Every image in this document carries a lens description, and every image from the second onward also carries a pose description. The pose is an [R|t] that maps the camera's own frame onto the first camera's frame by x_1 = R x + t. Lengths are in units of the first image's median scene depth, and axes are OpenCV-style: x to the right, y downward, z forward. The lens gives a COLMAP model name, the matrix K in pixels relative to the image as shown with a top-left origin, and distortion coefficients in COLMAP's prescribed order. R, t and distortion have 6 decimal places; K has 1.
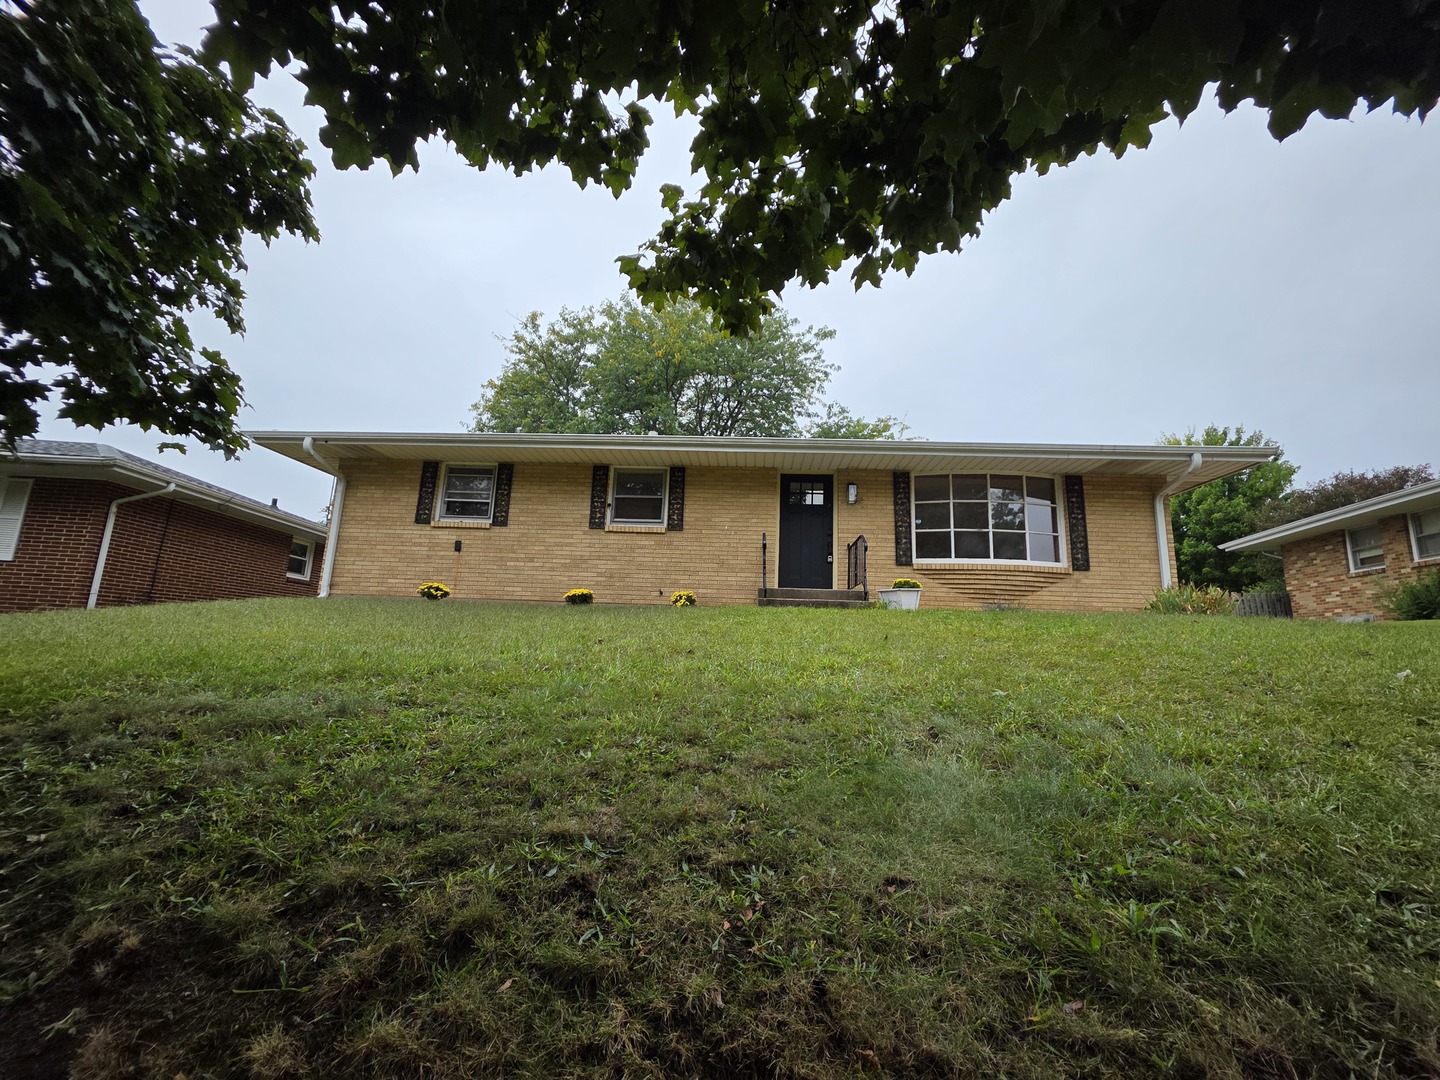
lens RADIAL K [[585.7, 0, 722.5], [0, 585.7, 540.7], [0, 0, 1]] dist [-0.002627, 0.000187]
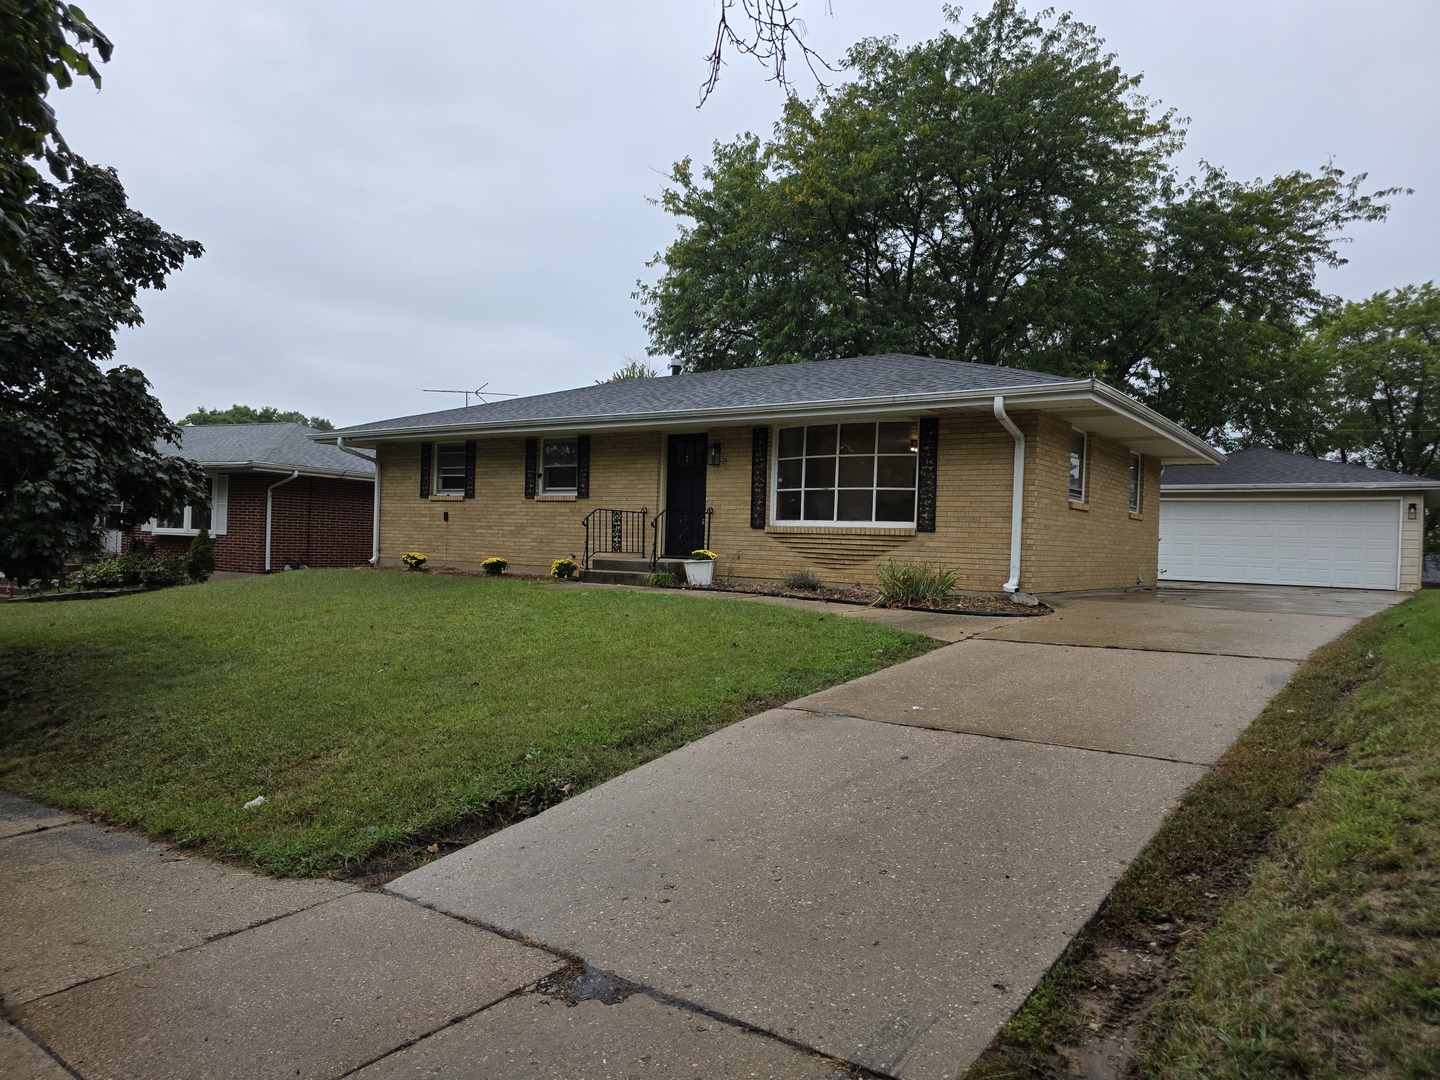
lens RADIAL K [[991.3, 0, 727.6], [0, 991.3, 544.7], [0, 0, 1]] dist [0.013884, -0.005735]
pose [[0.845411, -0.009423, -0.534033, 1.083912], [0.095197, 0.986494, 0.133297, -0.146403], [0.525564, -0.163529, 0.834890, -0.371783]]
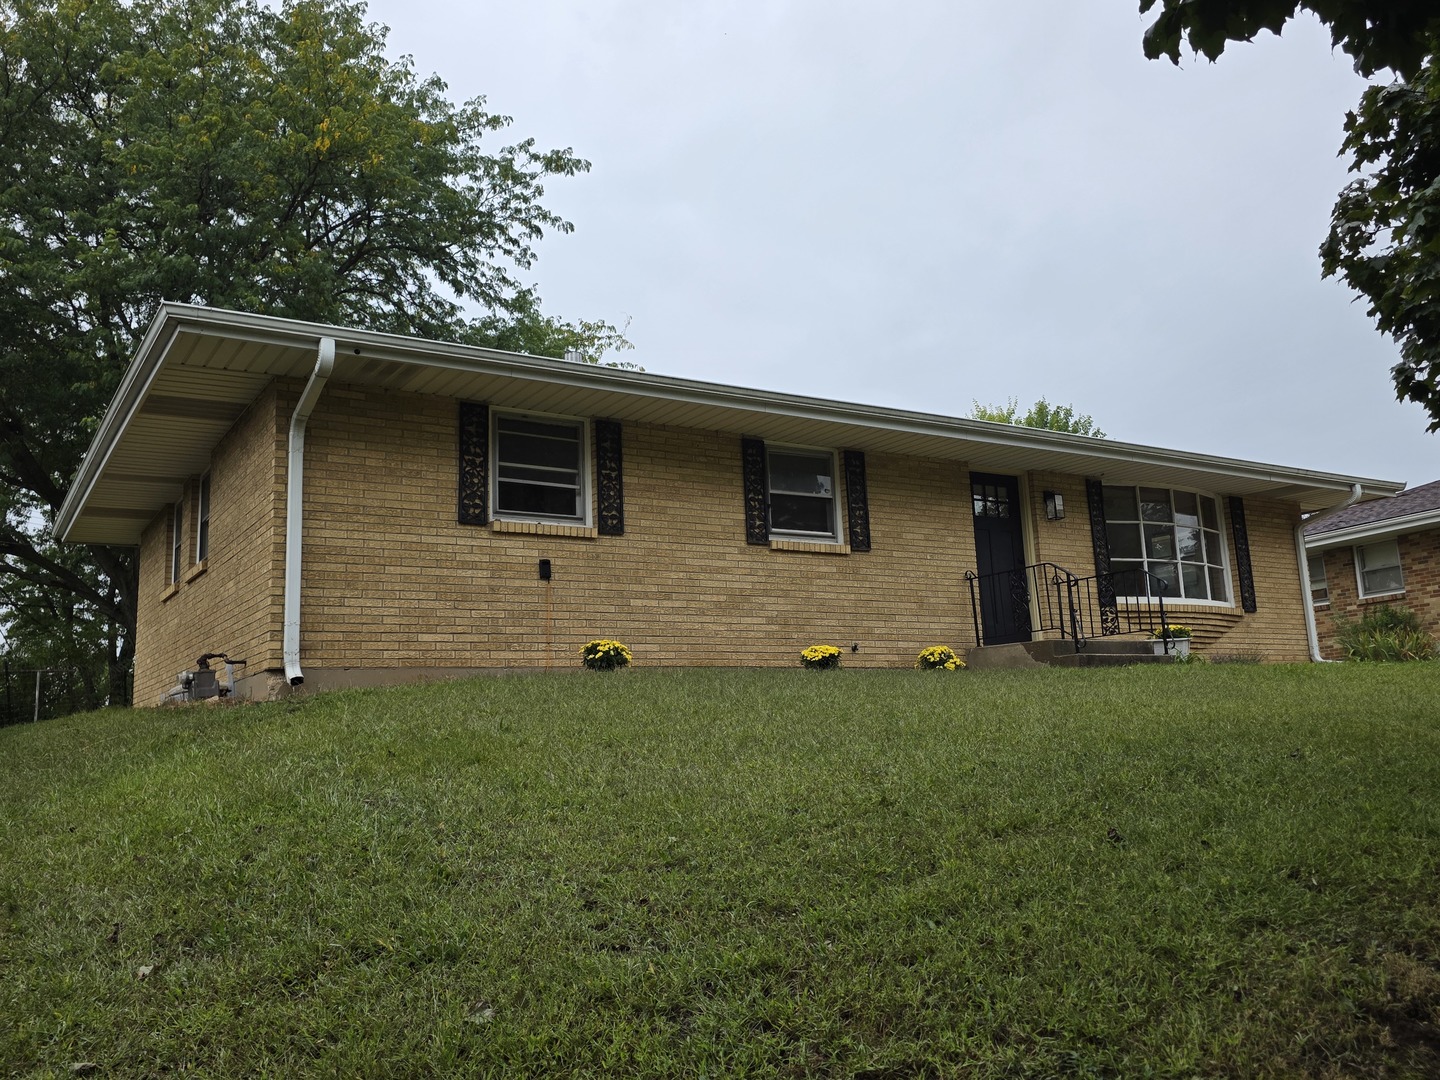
lens RADIAL K [[1199.0, 0, 713.9], [0, 1199.0, 529.5], [0, 0, 1]] dist [0.065938, -0.001386]
pose [[0.820296, 0.034007, 0.570928, -0.950505], [-0.033195, 0.999379, -0.011833, -0.019880], [-0.570976, -0.009245, 0.820915, 0.012416]]
